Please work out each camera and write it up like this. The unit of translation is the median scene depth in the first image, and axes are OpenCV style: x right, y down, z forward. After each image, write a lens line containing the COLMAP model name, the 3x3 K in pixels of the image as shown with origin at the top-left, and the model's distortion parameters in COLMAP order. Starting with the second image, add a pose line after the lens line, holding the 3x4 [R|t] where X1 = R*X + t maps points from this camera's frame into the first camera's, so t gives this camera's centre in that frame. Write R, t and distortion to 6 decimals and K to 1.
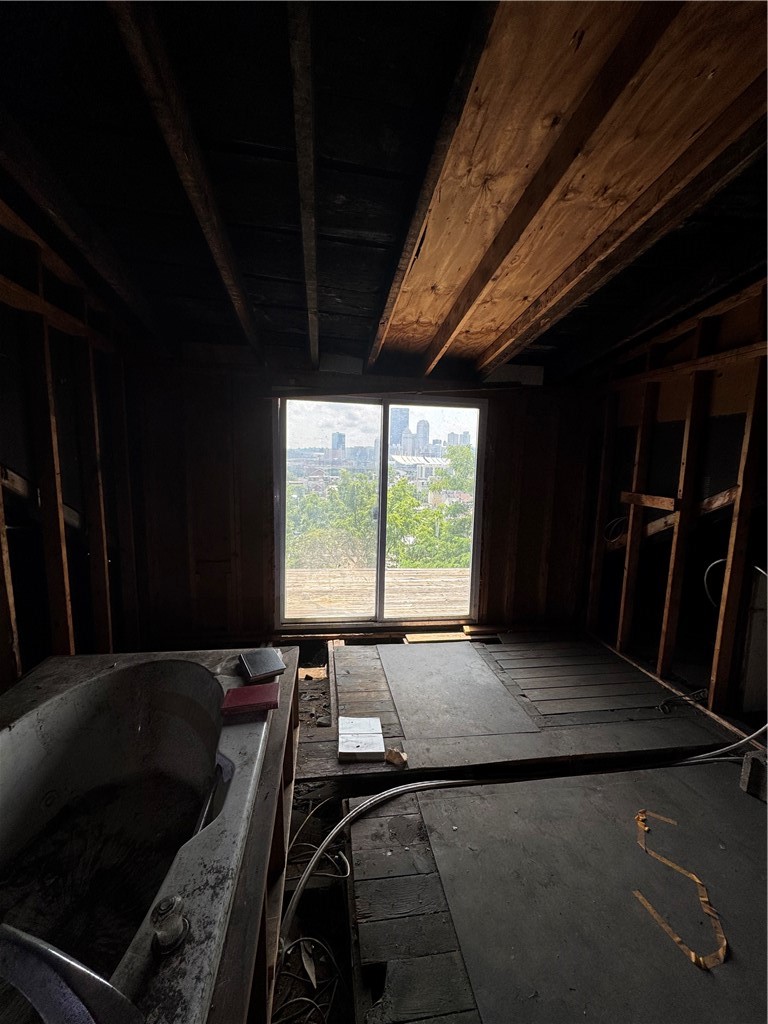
lens RADIAL K [[396.9, 0, 398.3], [0, 396.9, 503.6], [0, 0, 1]] dist [-0.037915, 0.000010]
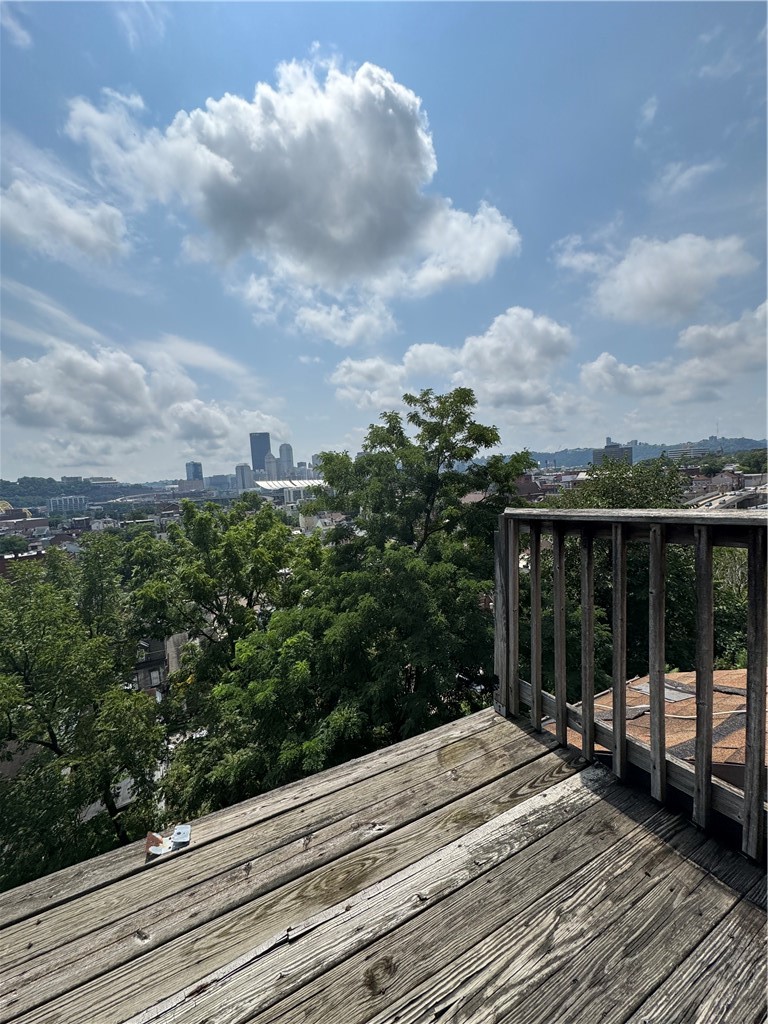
lens RADIAL K [[396.9, 0, 398.3], [0, 396.9, 503.6], [0, 0, 1]] dist [-0.037915, 0.000010]
pose [[0.942857, -0.100207, 0.317772, 0.008597], [0.115817, 0.992800, -0.030567, -0.006436], [-0.312421, 0.065623, 0.947674, 0.138011]]
